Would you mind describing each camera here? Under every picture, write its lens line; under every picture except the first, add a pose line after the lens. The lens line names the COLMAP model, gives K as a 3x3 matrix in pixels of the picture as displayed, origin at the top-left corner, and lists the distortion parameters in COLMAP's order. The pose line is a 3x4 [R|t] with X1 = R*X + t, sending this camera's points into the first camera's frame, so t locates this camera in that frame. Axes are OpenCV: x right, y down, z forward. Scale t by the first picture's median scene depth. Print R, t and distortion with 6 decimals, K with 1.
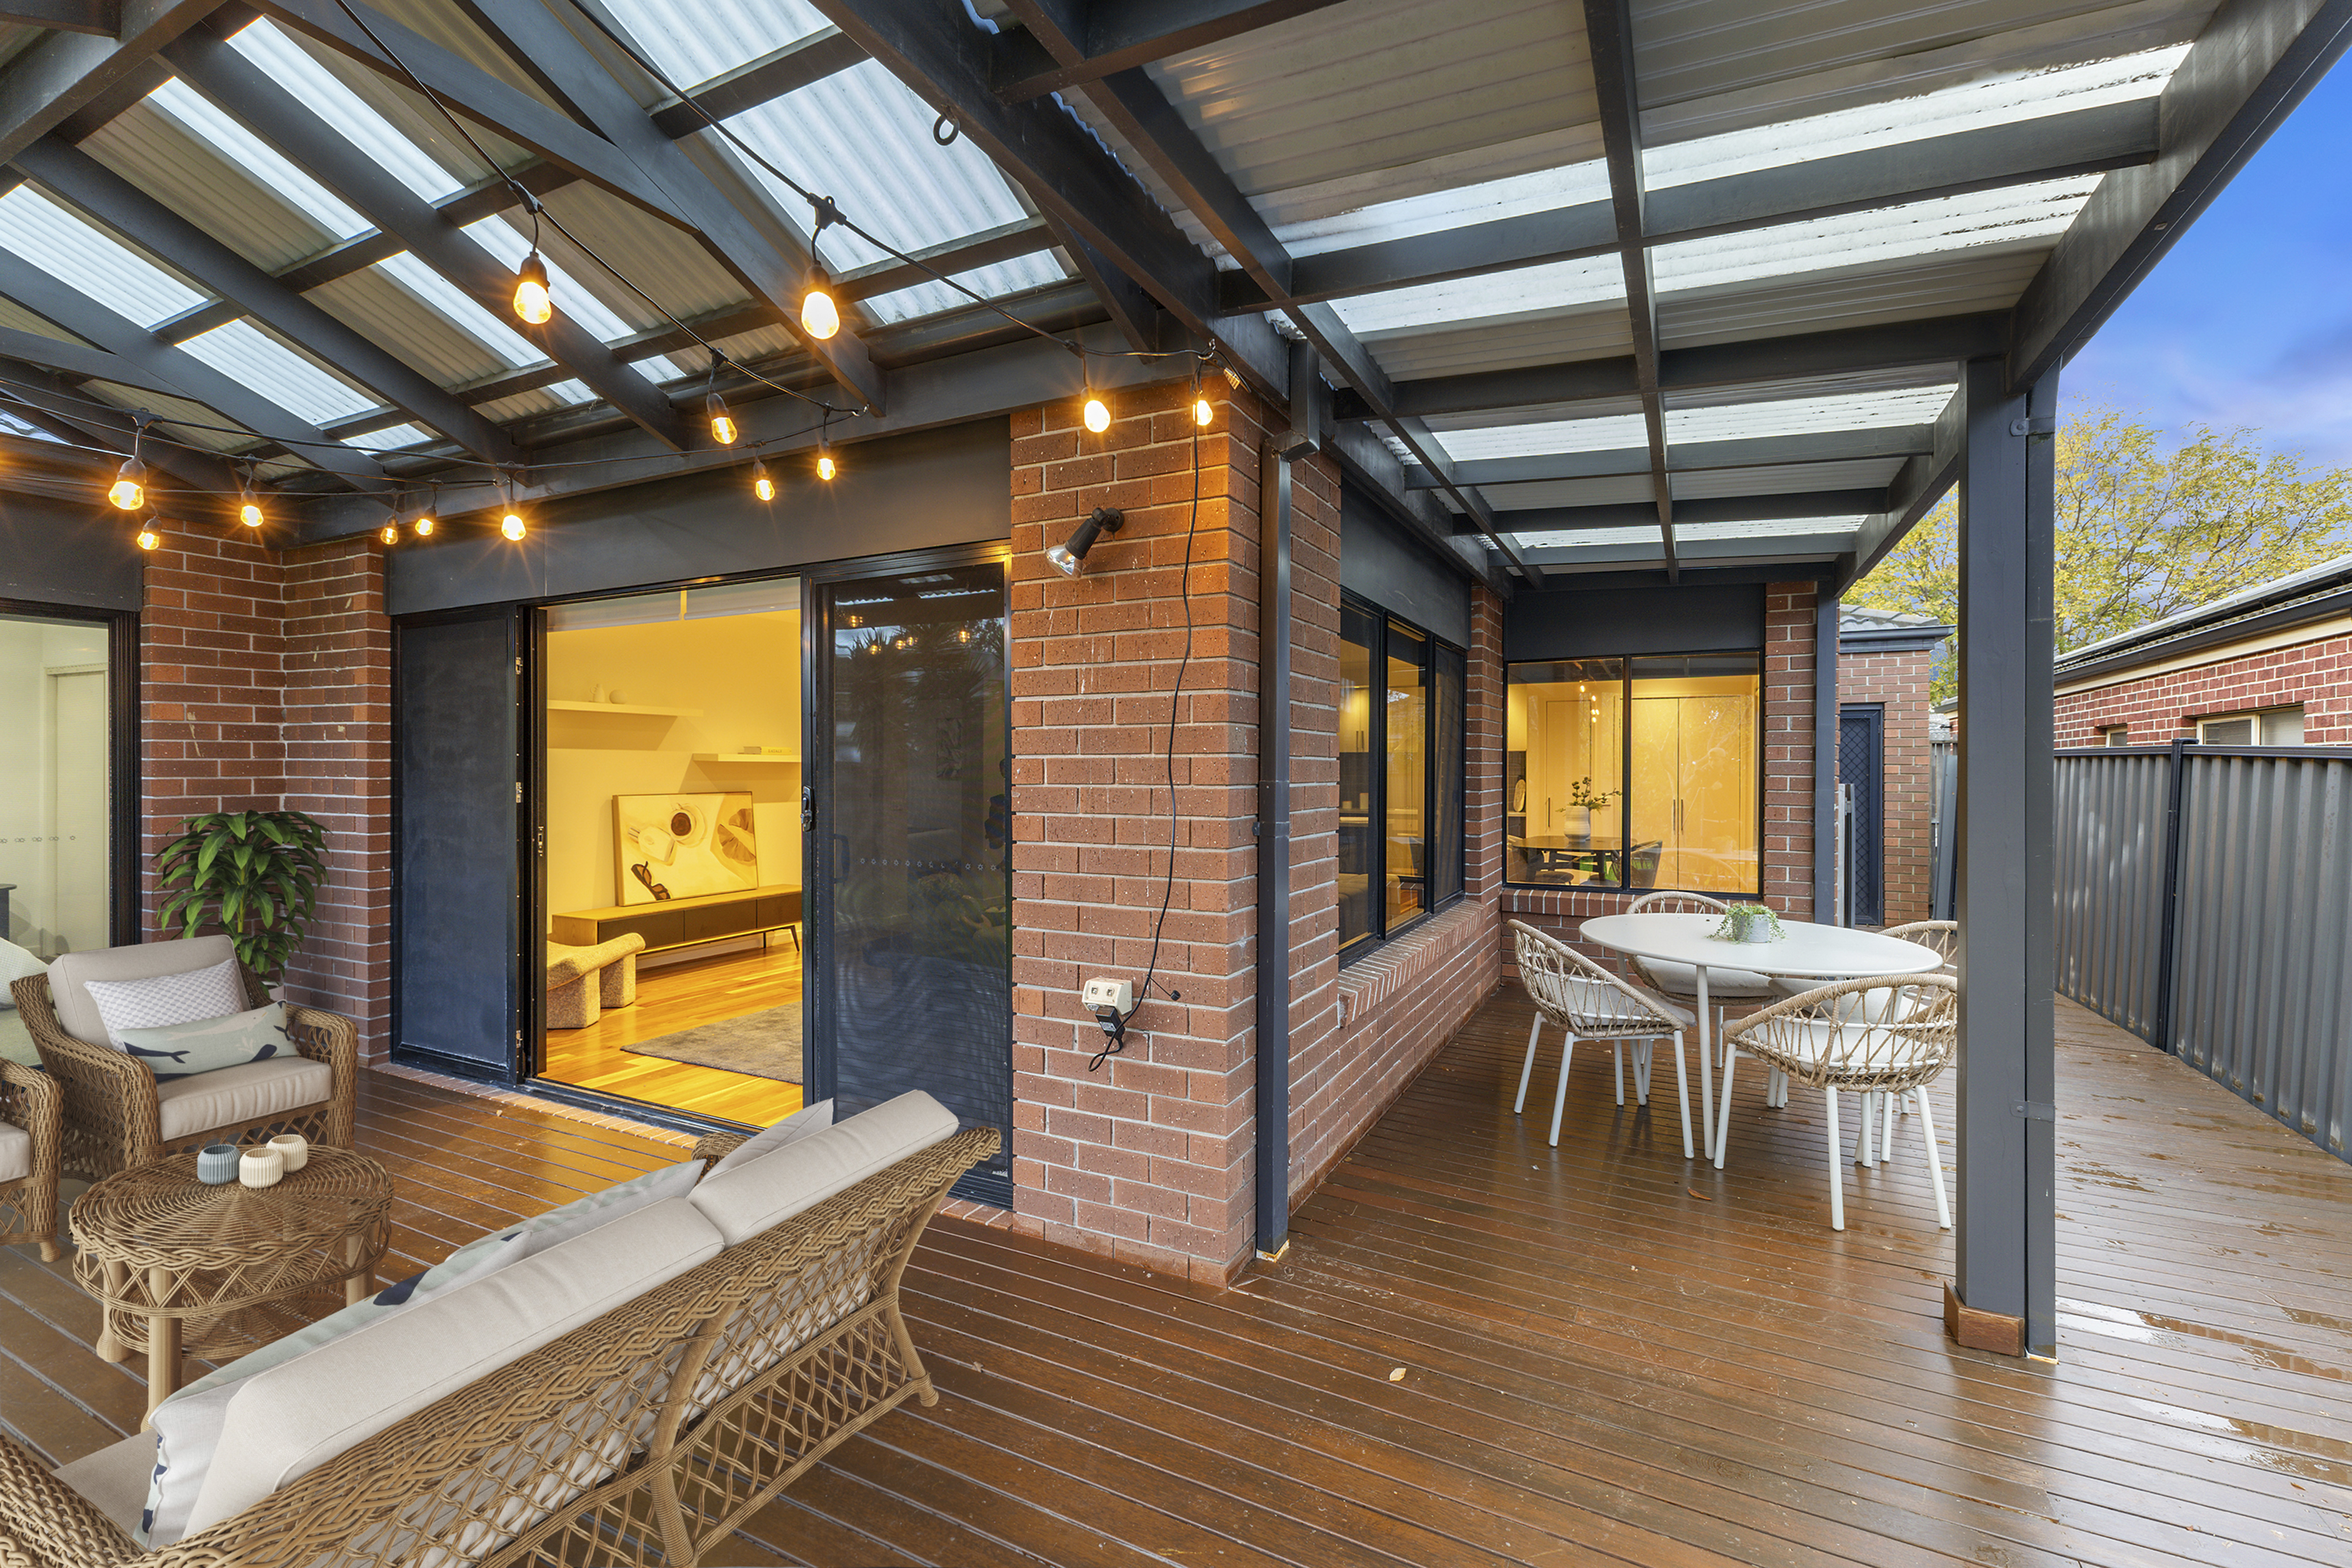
lens RADIAL K [[1013.6, 0, 1176.0], [0, 1013.6, 784.0], [0, 0, 1]] dist [0.001388, 0.000058]
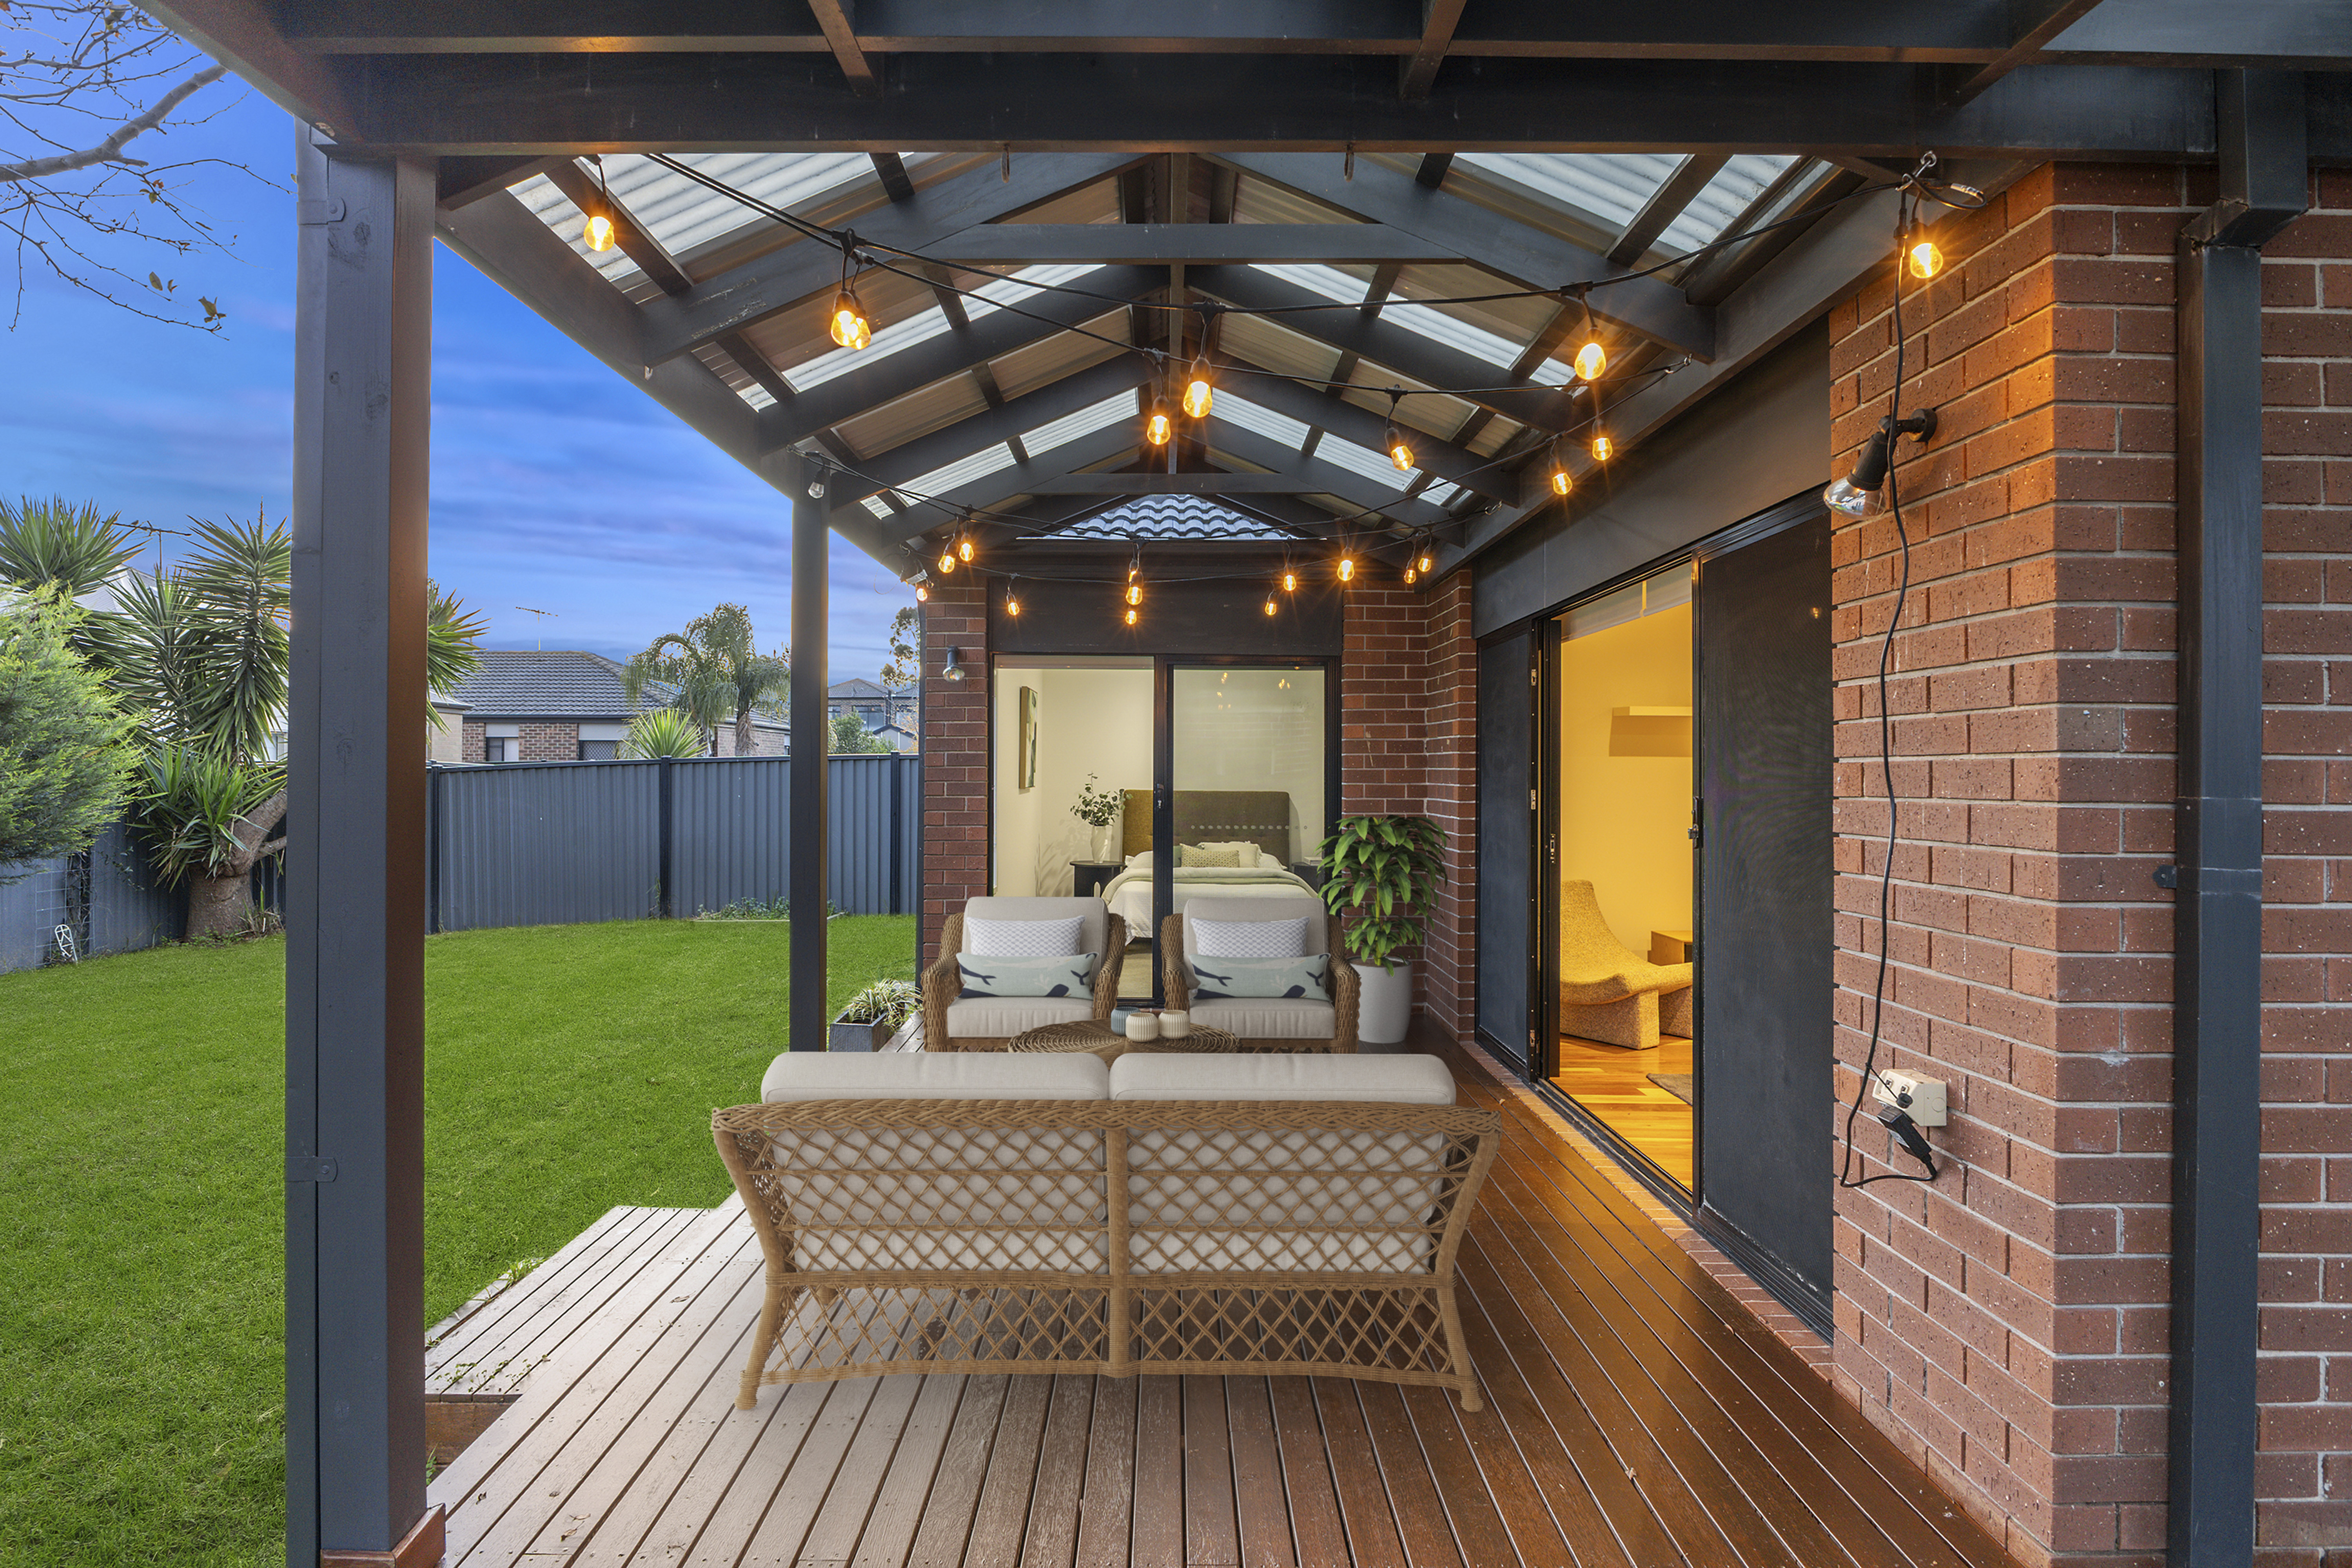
lens RADIAL K [[1246.5, 0, 1176.0], [0, 1246.5, 784.0], [0, 0, 1]] dist [0.054315, 0.000052]
pose [[0.460441, 0.005836, -0.887671, 0.297019], [-0.014932, 0.999888, -0.001171, -0.000552], [0.887564, 0.013794, 0.460477, 0.079480]]
